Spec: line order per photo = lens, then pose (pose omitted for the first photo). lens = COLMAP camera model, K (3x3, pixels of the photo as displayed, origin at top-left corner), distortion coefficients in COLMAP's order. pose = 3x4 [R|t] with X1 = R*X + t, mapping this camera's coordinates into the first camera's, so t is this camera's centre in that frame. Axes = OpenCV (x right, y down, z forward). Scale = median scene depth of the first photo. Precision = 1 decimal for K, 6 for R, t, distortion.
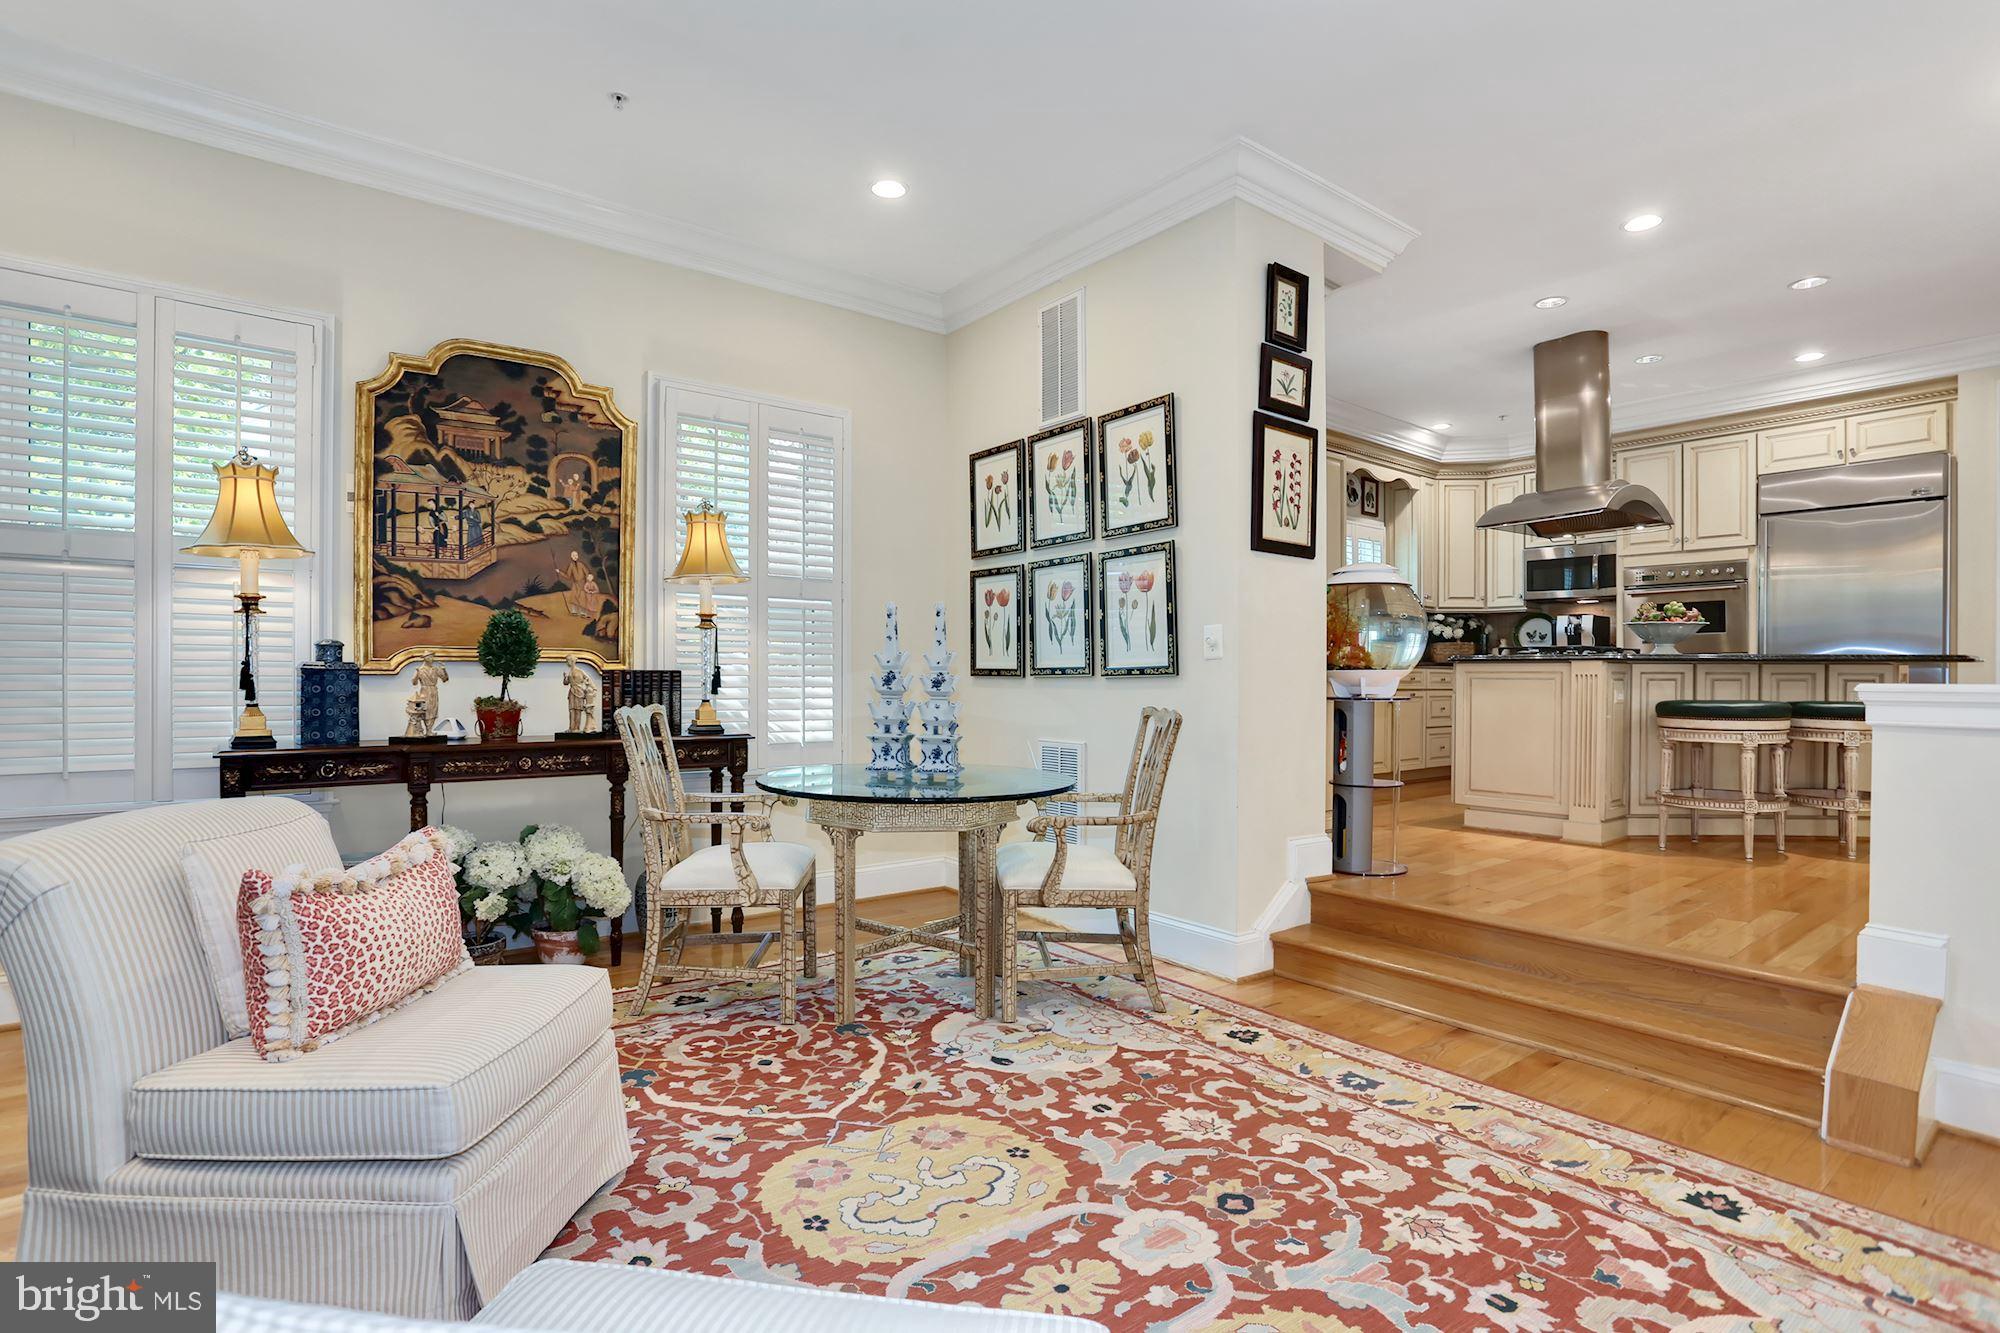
lens RADIAL K [[989.6, 0, 975.6], [0, 989.6, 686.6], [0, 0, 1]] dist [-0.073736, 0.030034]
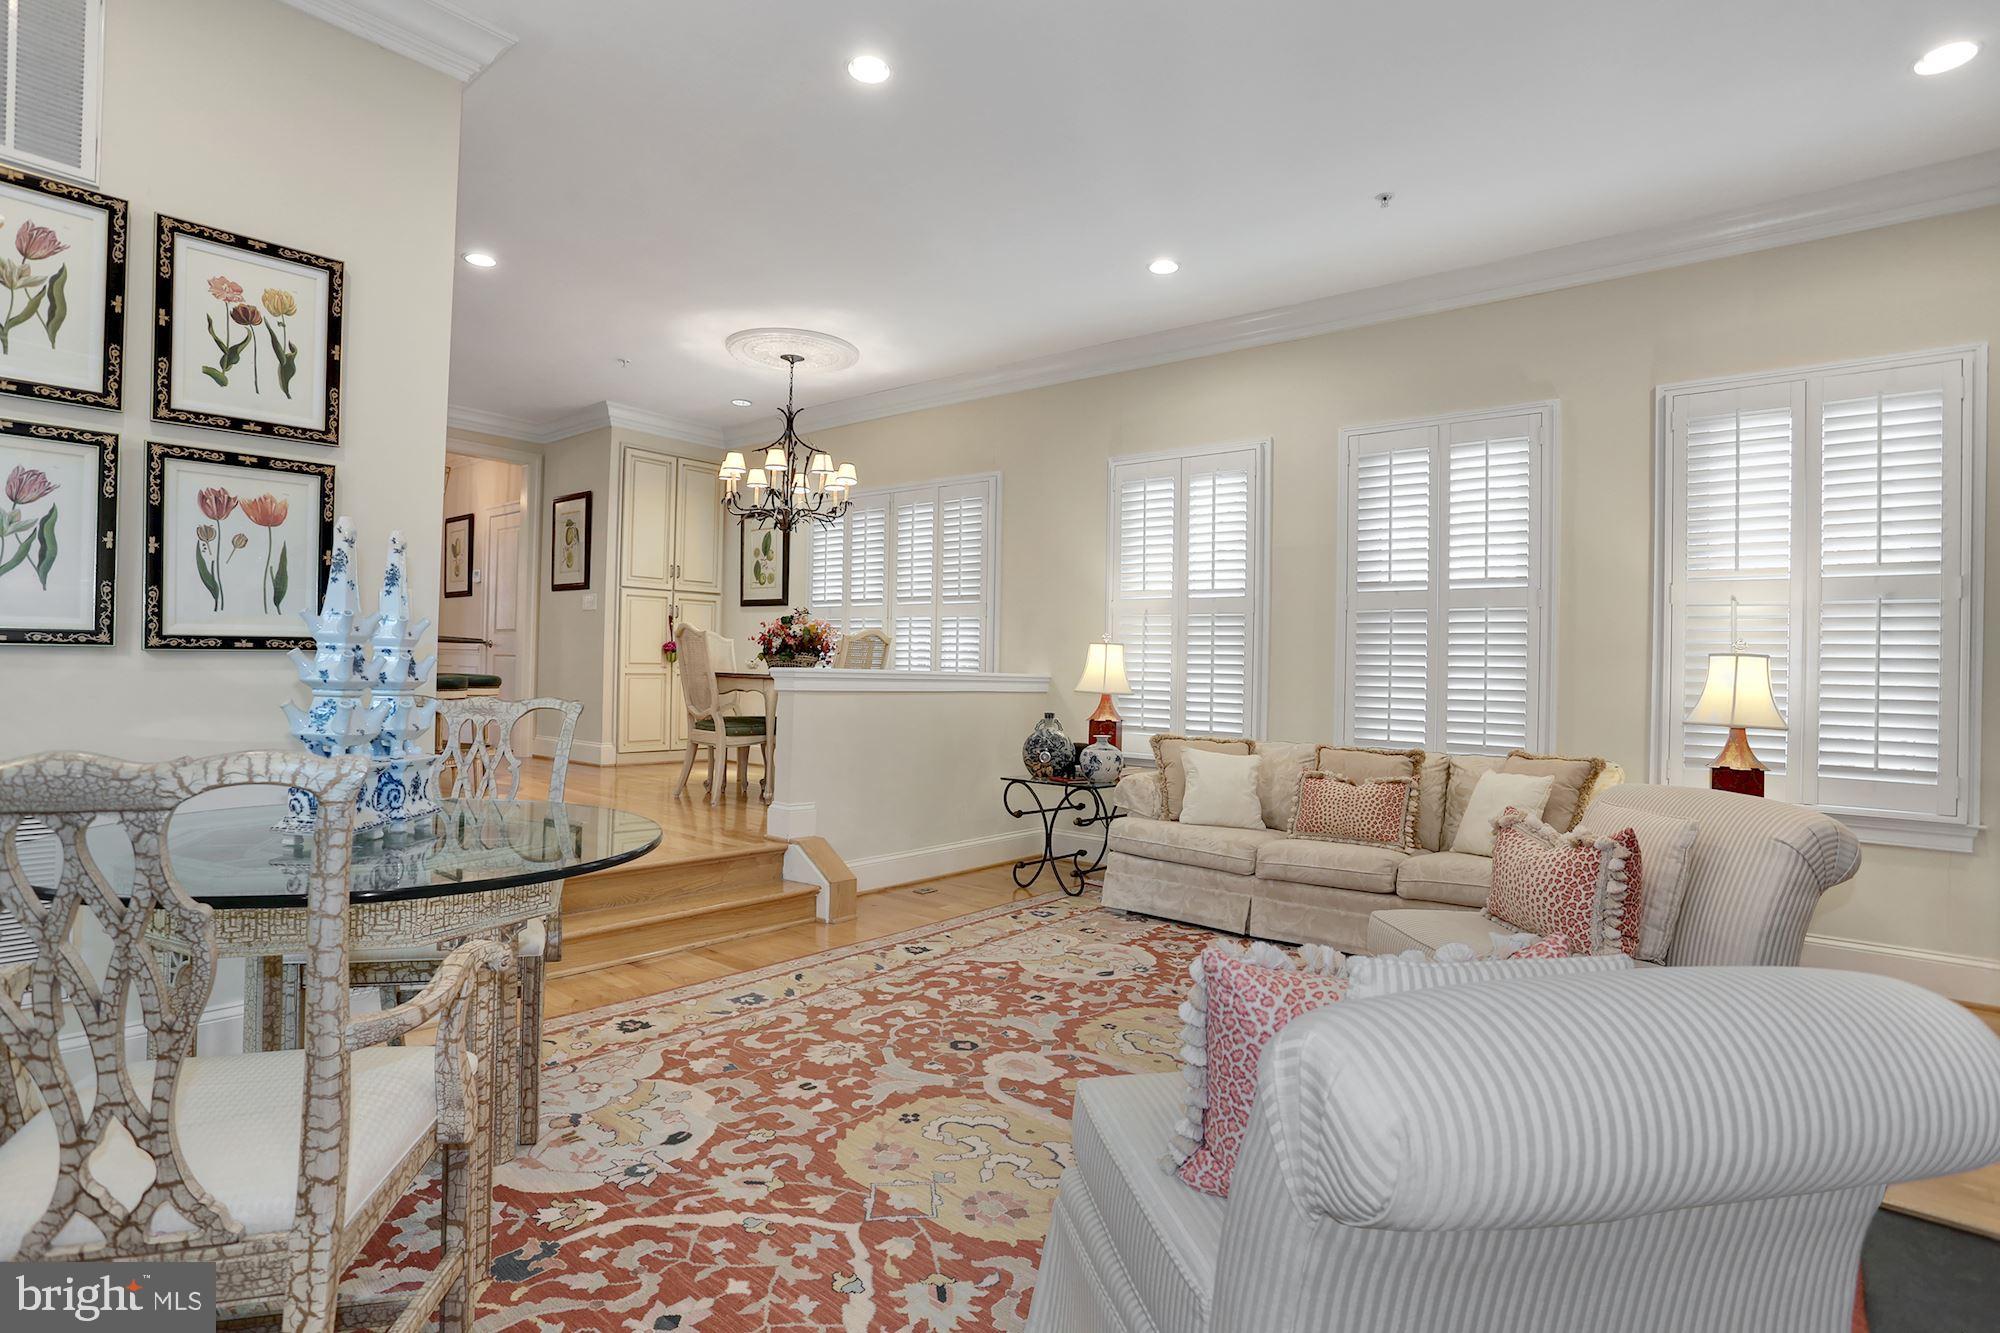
lens RADIAL K [[989.5, 0, 989.0], [0, 989.5, 663.2], [0, 0, 1]] dist [-0.072373, 0.026025]
pose [[-0.233305, -0.002850, 0.972399, -0.841493], [-0.018427, 0.999829, -0.001491, -0.015441], [-0.972229, -0.018266, -0.233318, 0.977511]]
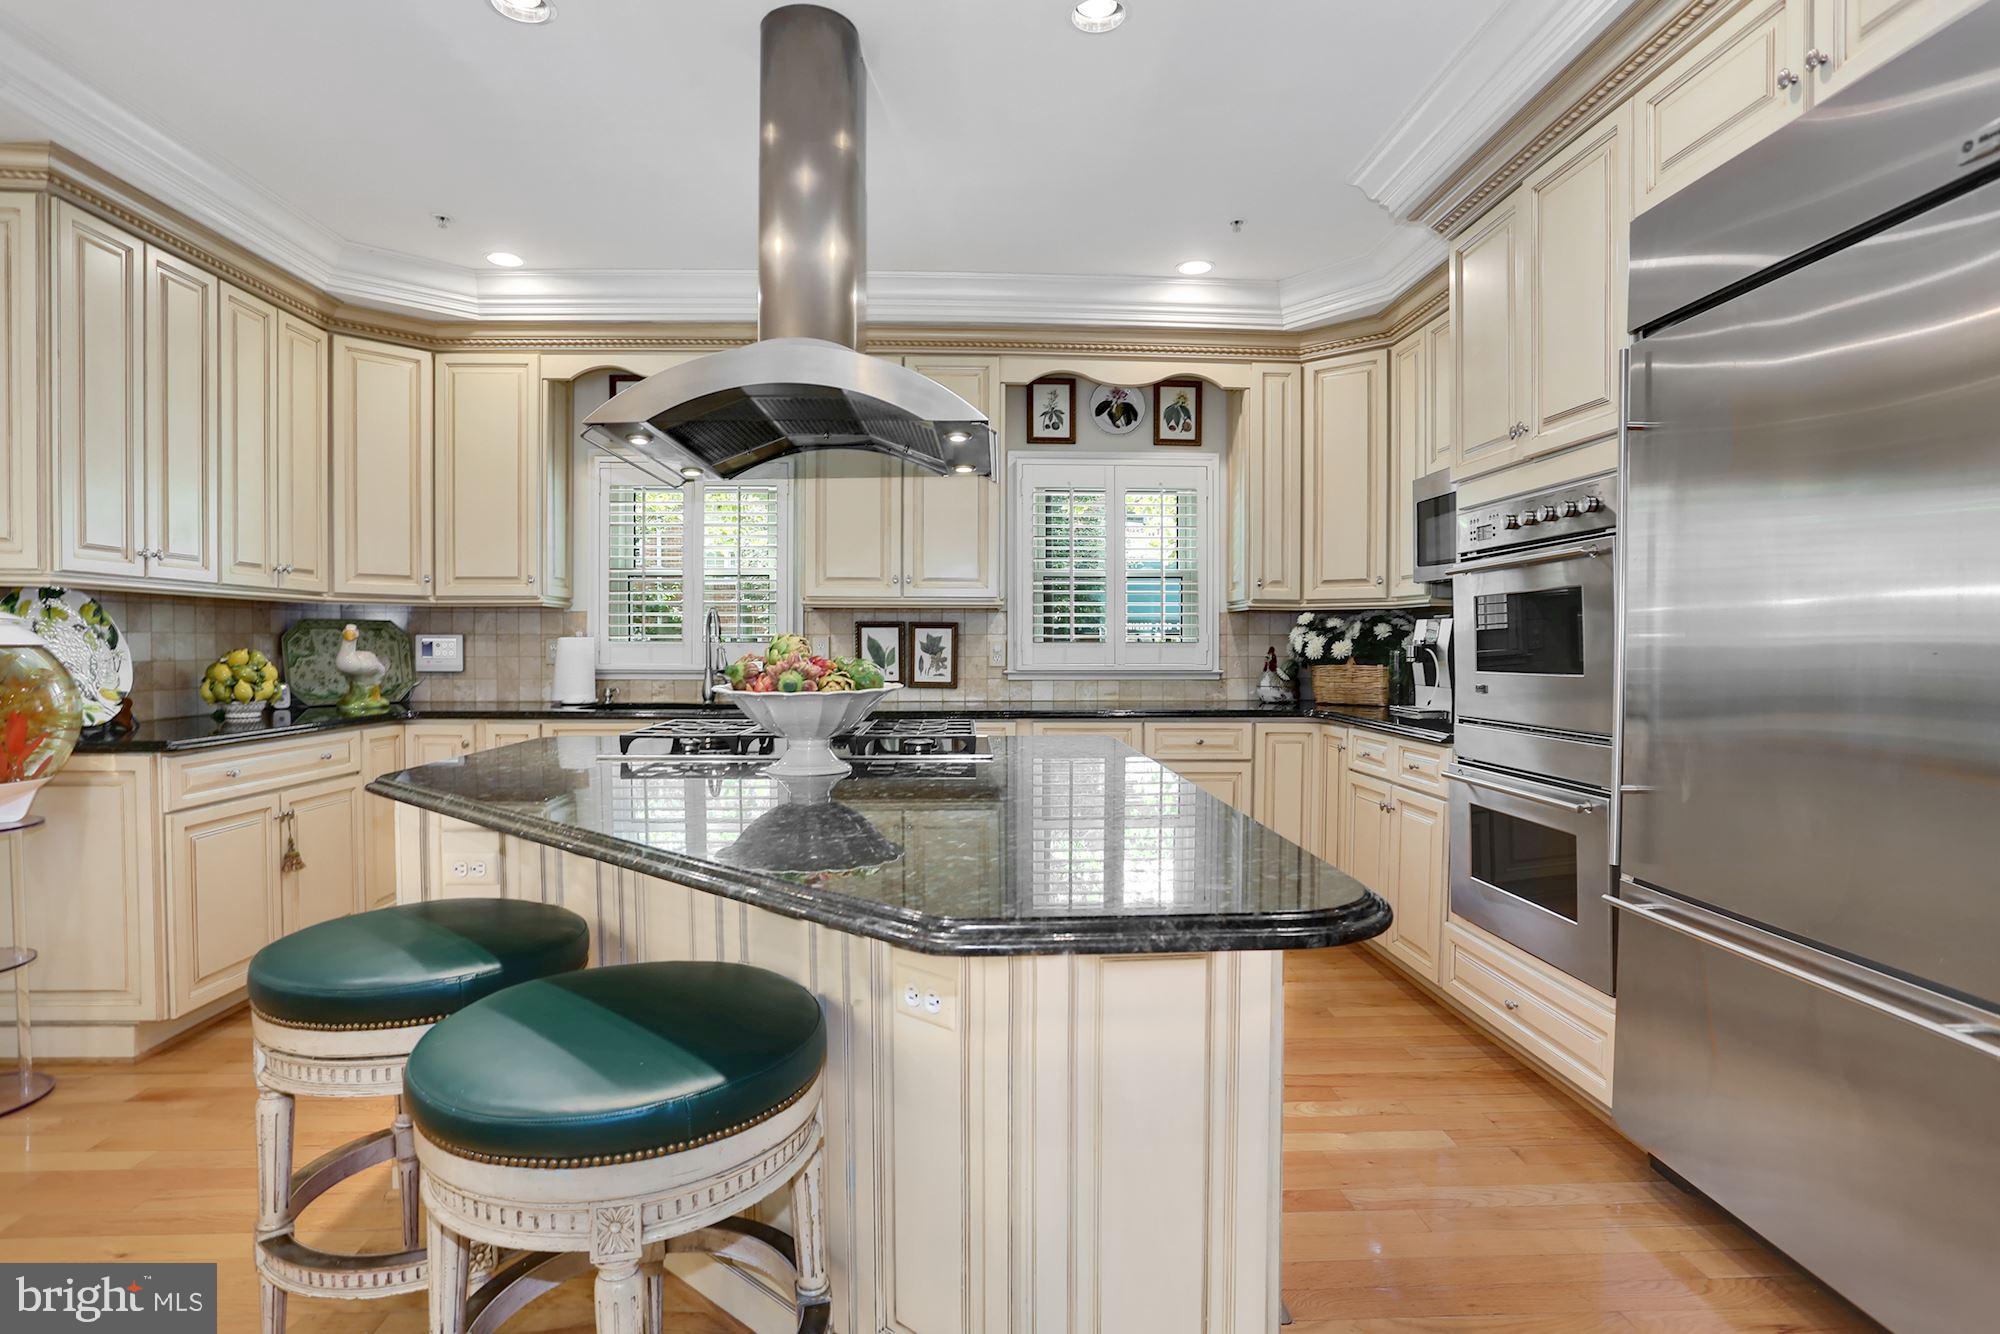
lens RADIAL K [[989.5, 0, 989.0], [0, 989.5, 663.7], [0, 0, 1]] dist [-0.072373, 0.026025]
pose [[0.816061, 0.010665, -0.577867, 1.905879], [-0.005732, 0.999930, 0.010360, -0.150535], [0.577937, -0.005142, 0.816065, 1.351498]]
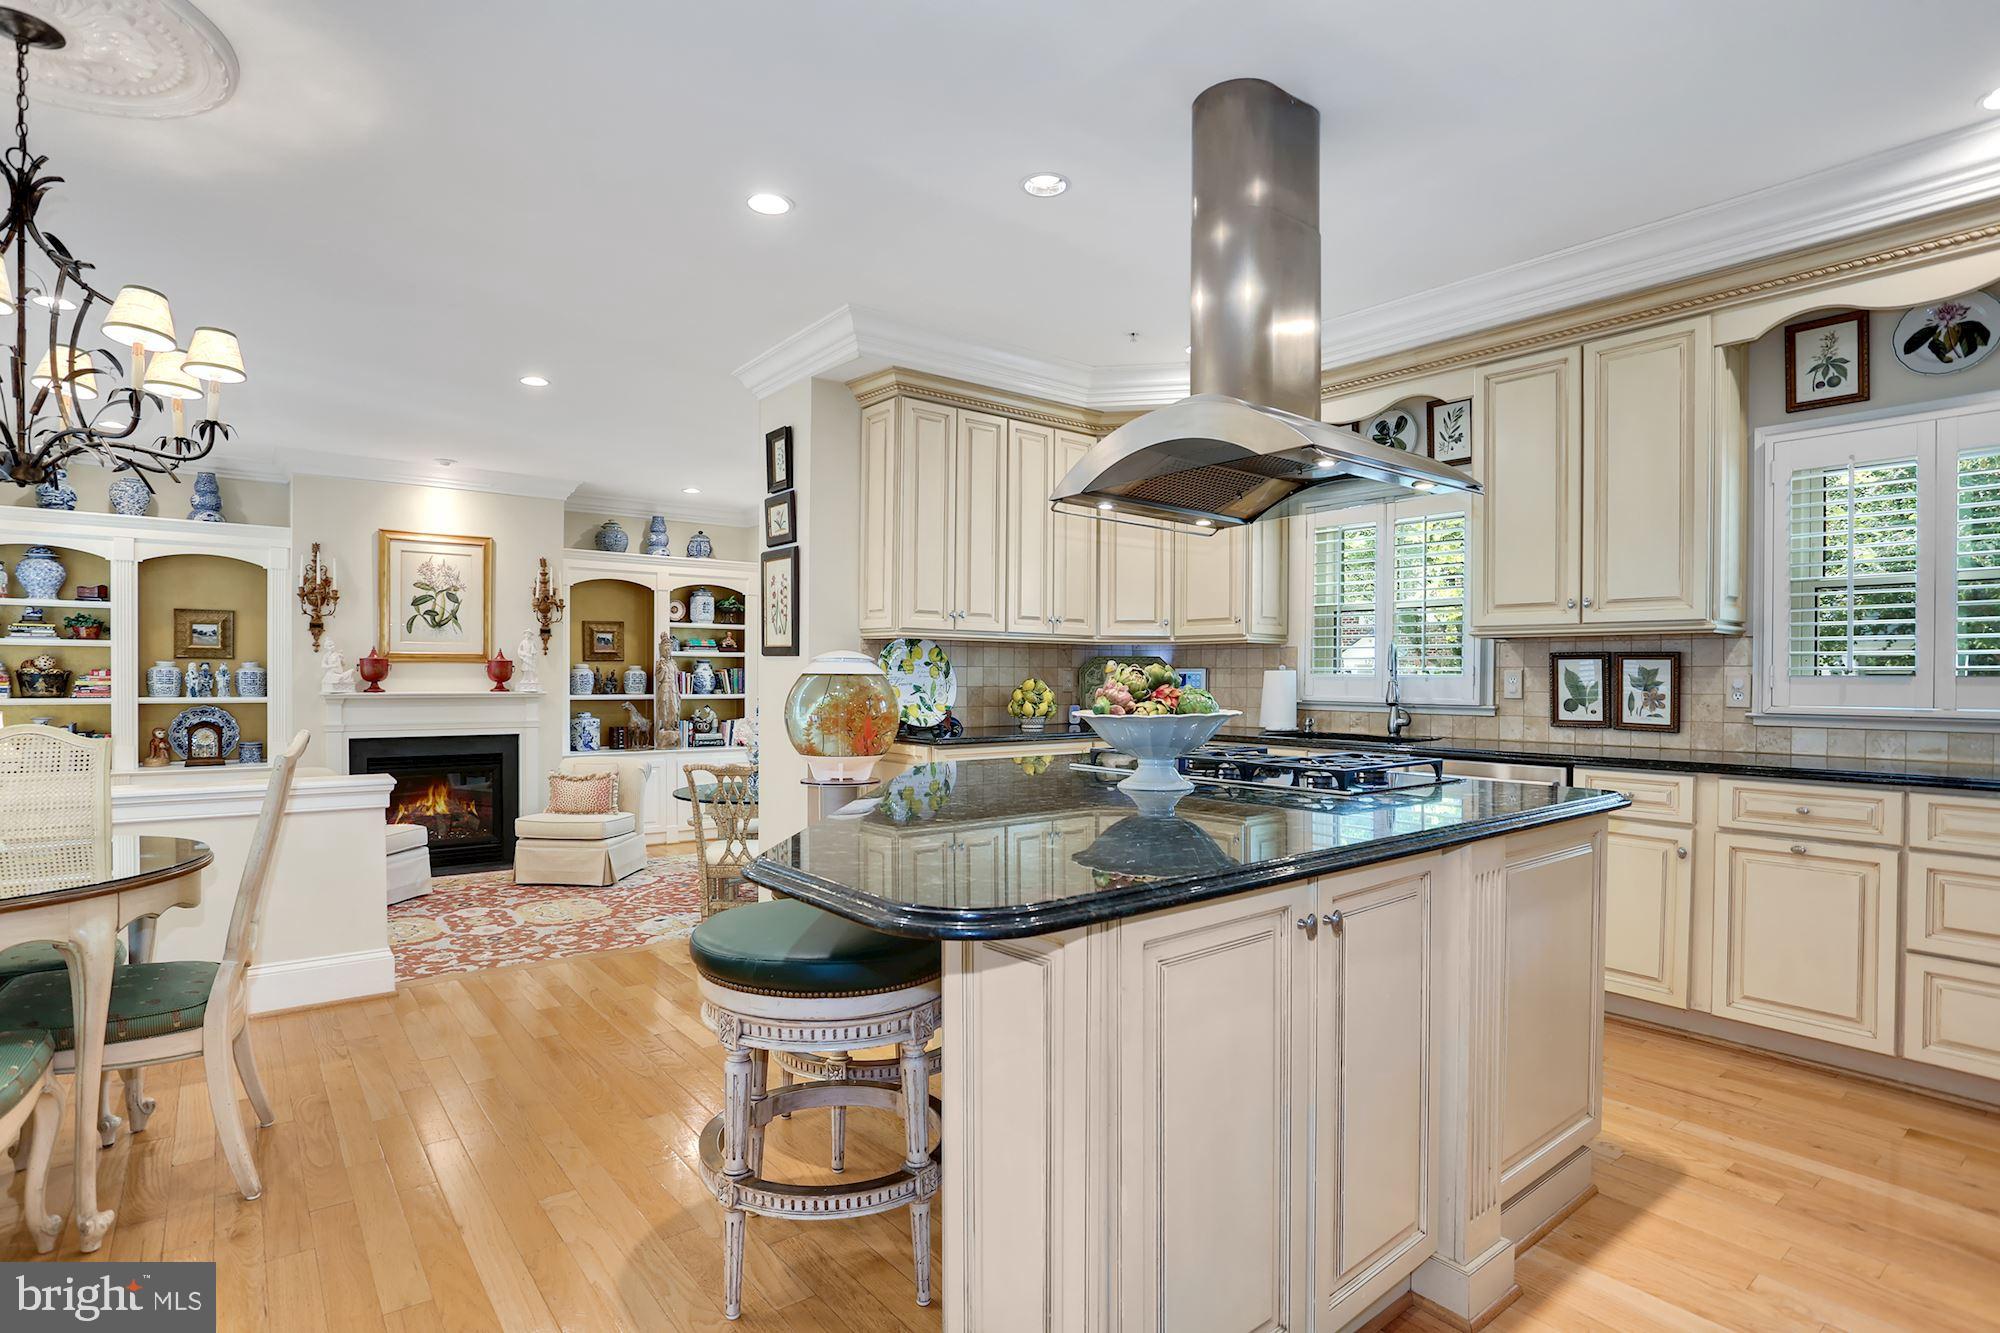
lens RADIAL K [[999.9, 0, 989.0], [0, 999.9, 685.2], [0, 0, 1]] dist [-0.072567, 0.029130]
pose [[0.010133, 0.007343, -0.999922, 2.218581], [-0.015857, 0.999848, 0.007181, -0.151286], [0.999823, 0.015783, 0.010248, 1.732933]]
